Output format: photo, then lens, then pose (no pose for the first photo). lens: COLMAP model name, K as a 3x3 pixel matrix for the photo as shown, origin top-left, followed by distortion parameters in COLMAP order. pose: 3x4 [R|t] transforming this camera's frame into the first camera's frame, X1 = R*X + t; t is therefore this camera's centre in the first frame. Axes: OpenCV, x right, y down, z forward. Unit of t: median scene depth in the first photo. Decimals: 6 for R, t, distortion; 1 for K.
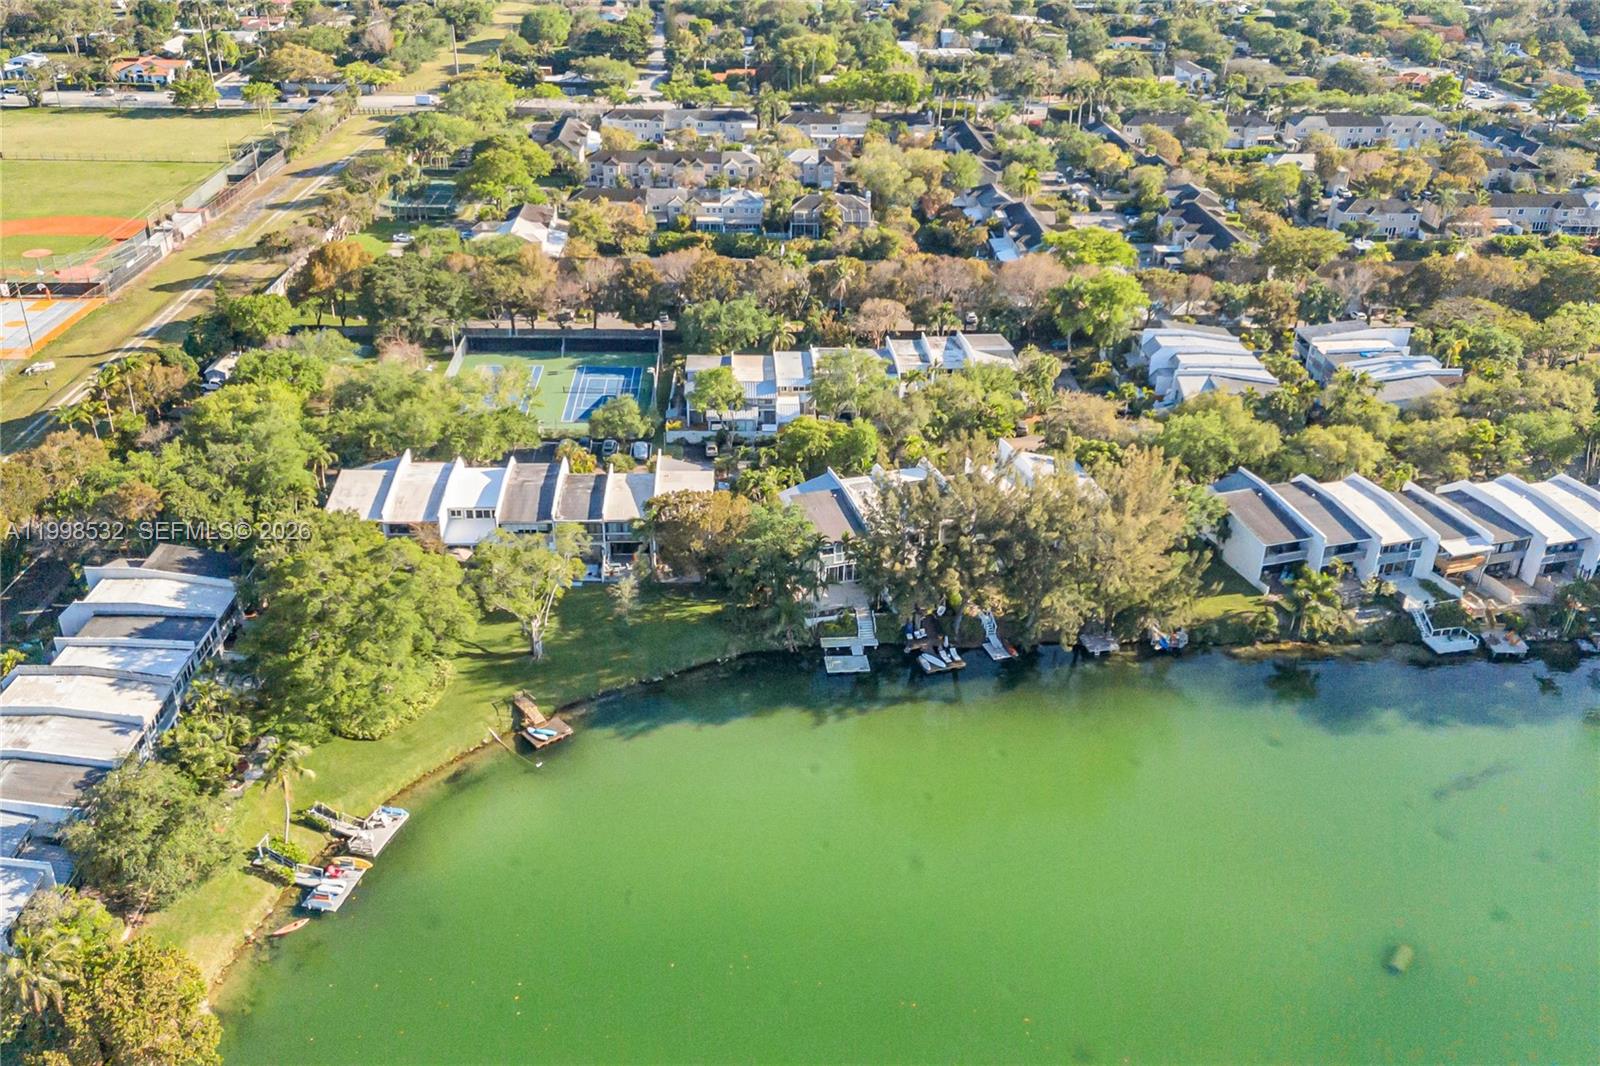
lens RADIAL K [[1433.5, 0, 798.0], [0, 1433.5, 567.3], [0, 0, 1]] dist [0.035618, -0.027579]
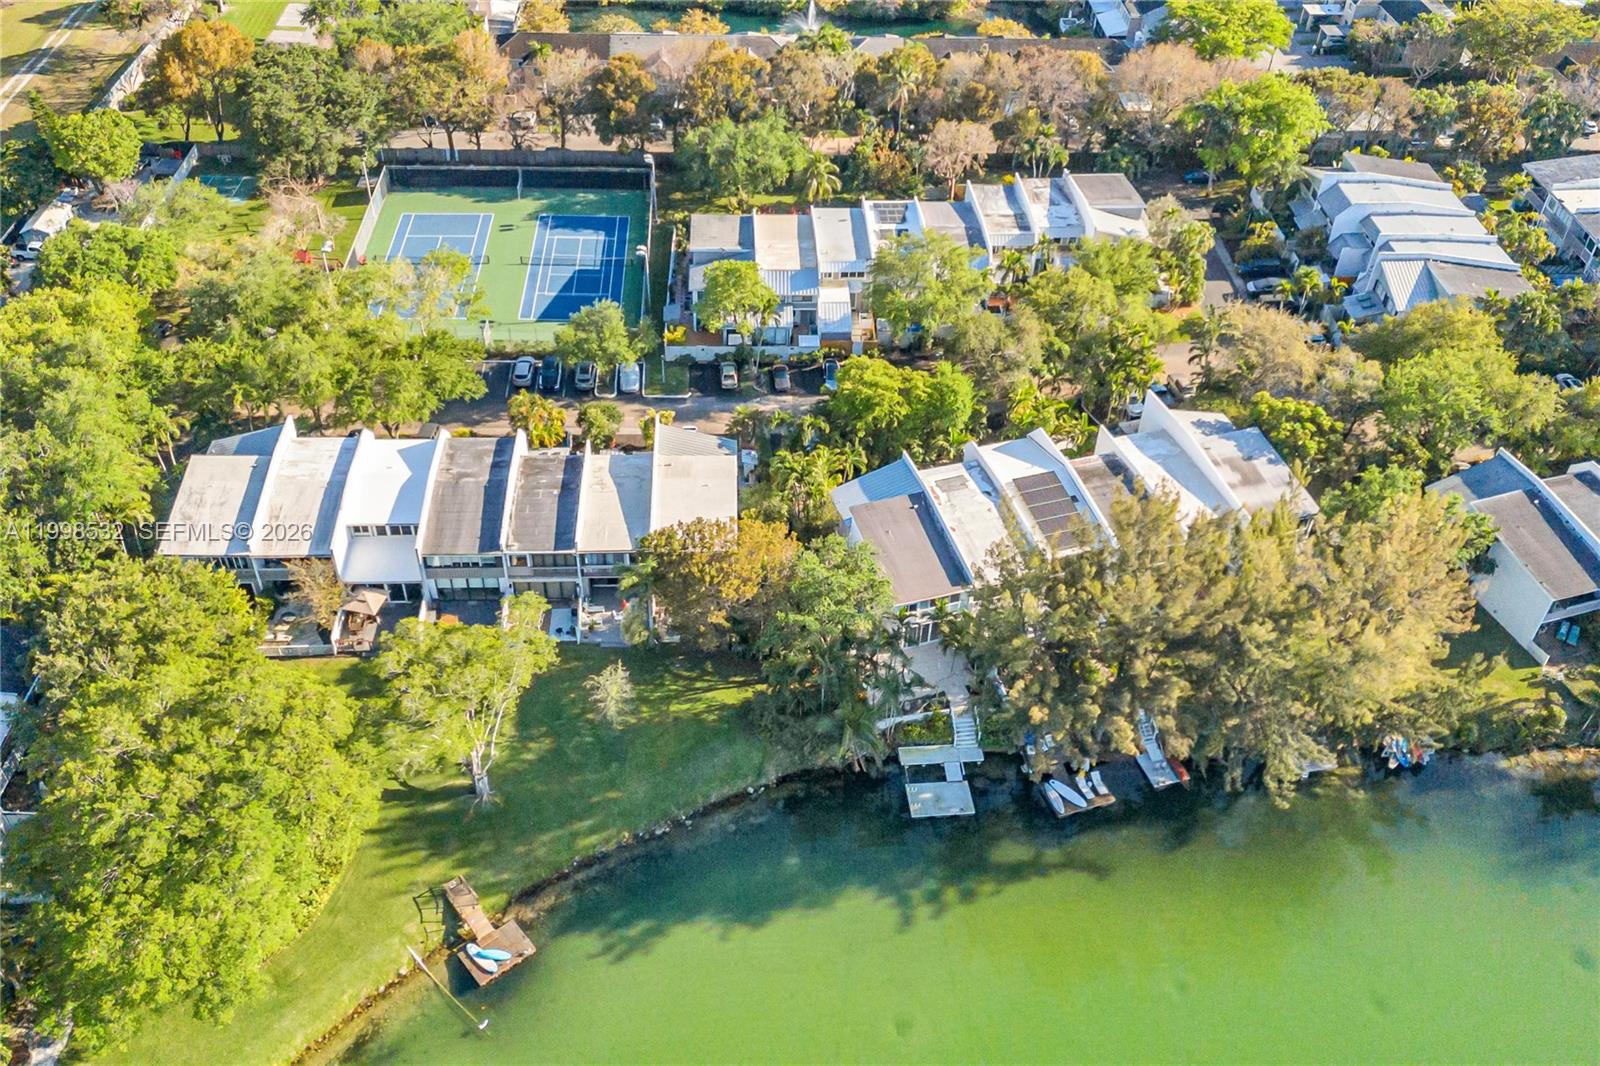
lens RADIAL K [[1433.5, 0, 798.0], [0, 1433.5, 567.3], [0, 0, 1]] dist [0.035618, -0.027579]
pose [[0.999973, 0.005406, 0.005046, -0.031796], [-0.006397, 0.974685, 0.223493, -0.163993], [-0.003710, -0.223519, 0.974693, 0.310676]]
